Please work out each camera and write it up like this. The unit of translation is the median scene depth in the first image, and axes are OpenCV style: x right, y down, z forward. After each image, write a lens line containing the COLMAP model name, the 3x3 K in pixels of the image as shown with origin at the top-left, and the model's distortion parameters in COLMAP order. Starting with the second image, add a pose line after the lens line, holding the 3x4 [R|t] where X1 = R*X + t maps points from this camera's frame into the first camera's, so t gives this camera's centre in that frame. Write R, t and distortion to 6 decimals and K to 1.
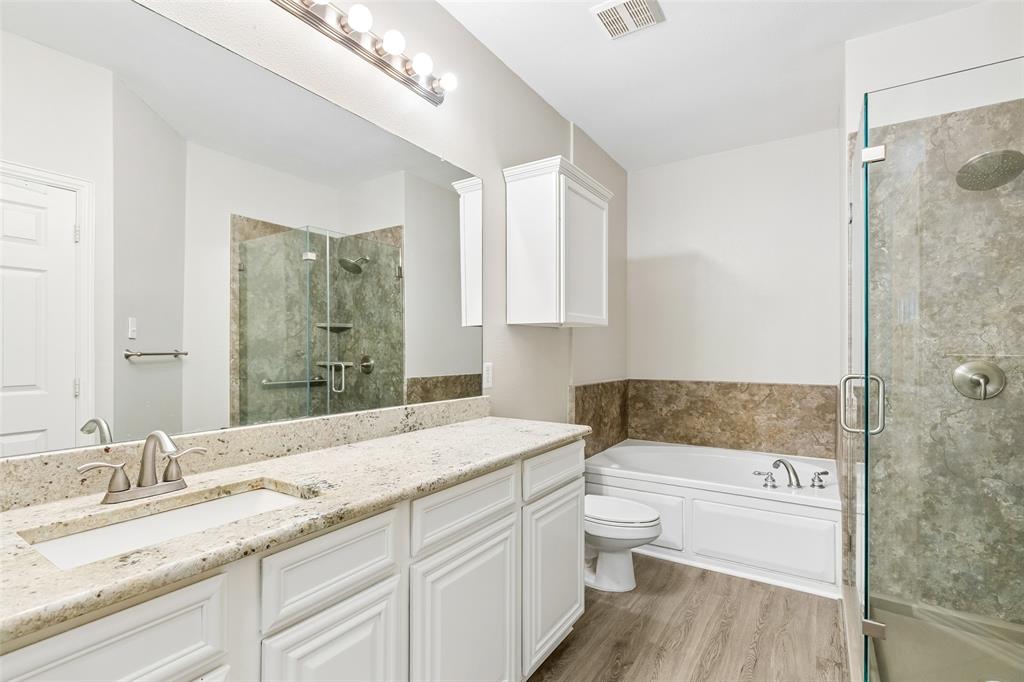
lens RADIAL K [[485.1, 0, 509.7], [0, 485.1, 349.7], [0, 0, 1]] dist [0.001111, 0.000015]
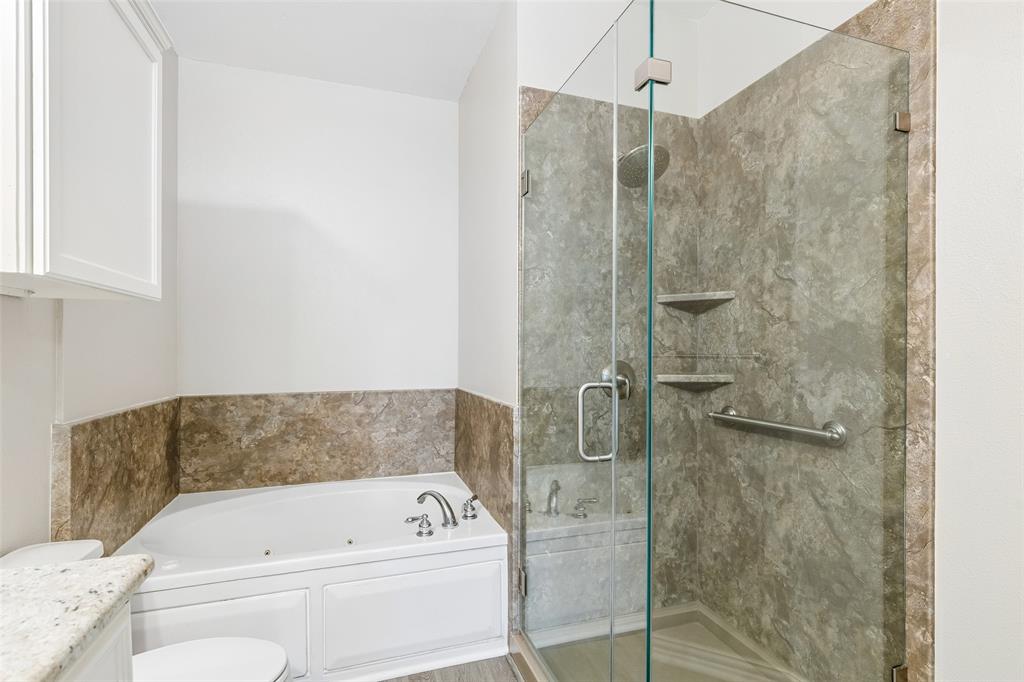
lens RADIAL K [[493.3, 0, 515.2], [0, 493.3, 351.8], [0, 0, 1]] dist [0.000606, -0.000564]
pose [[0.626077, -0.003782, 0.779752, 0.027858], [-0.001400, 0.999981, 0.005975, -0.000276], [-0.779760, -0.004833, 0.626060, 0.323400]]
